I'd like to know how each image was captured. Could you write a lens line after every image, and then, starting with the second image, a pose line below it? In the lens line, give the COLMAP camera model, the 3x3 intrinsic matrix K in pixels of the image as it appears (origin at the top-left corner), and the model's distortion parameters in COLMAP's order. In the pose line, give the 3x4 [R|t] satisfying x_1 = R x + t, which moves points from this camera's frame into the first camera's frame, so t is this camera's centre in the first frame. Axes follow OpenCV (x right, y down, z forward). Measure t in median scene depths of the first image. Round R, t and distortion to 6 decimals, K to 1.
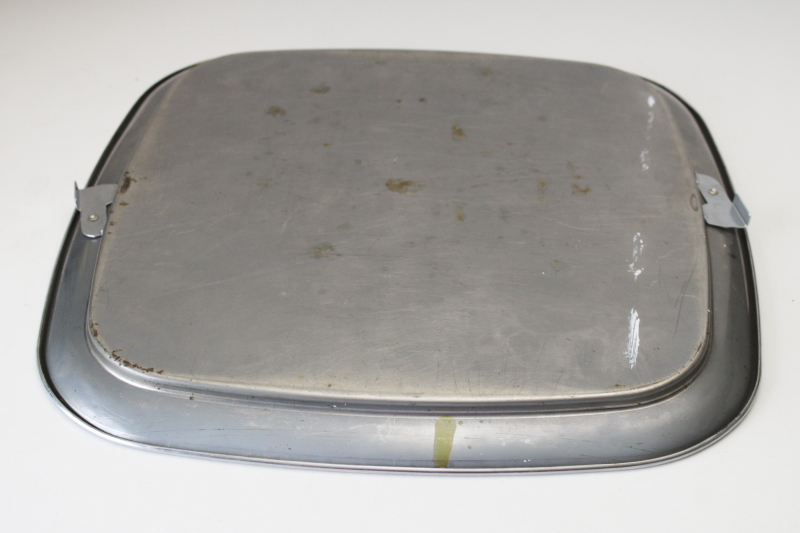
lens RADIAL K [[1589.6, 0, 399.2], [0, 1589.6, 269.3], [0, 0, 1]] dist [-0.072599, 0.000000]
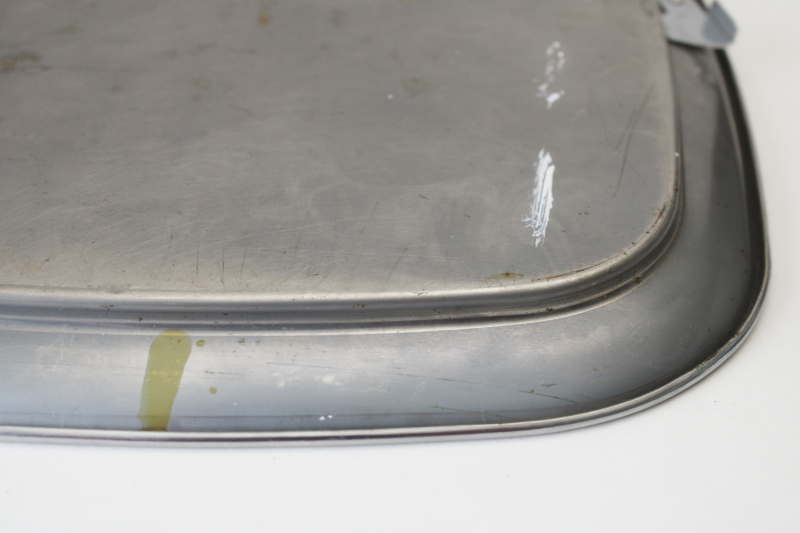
lens RADIAL K [[1589.6, 0, 400.9], [0, 1589.6, 264.1], [0, 0, 1]] dist [-0.072599, 0.000000]
pose [[0.999083, 0.006129, 0.042382, 0.078235], [-0.006816, 0.999848, 0.016074, 0.060068], [-0.042277, -0.016348, 0.998972, 0.468113]]
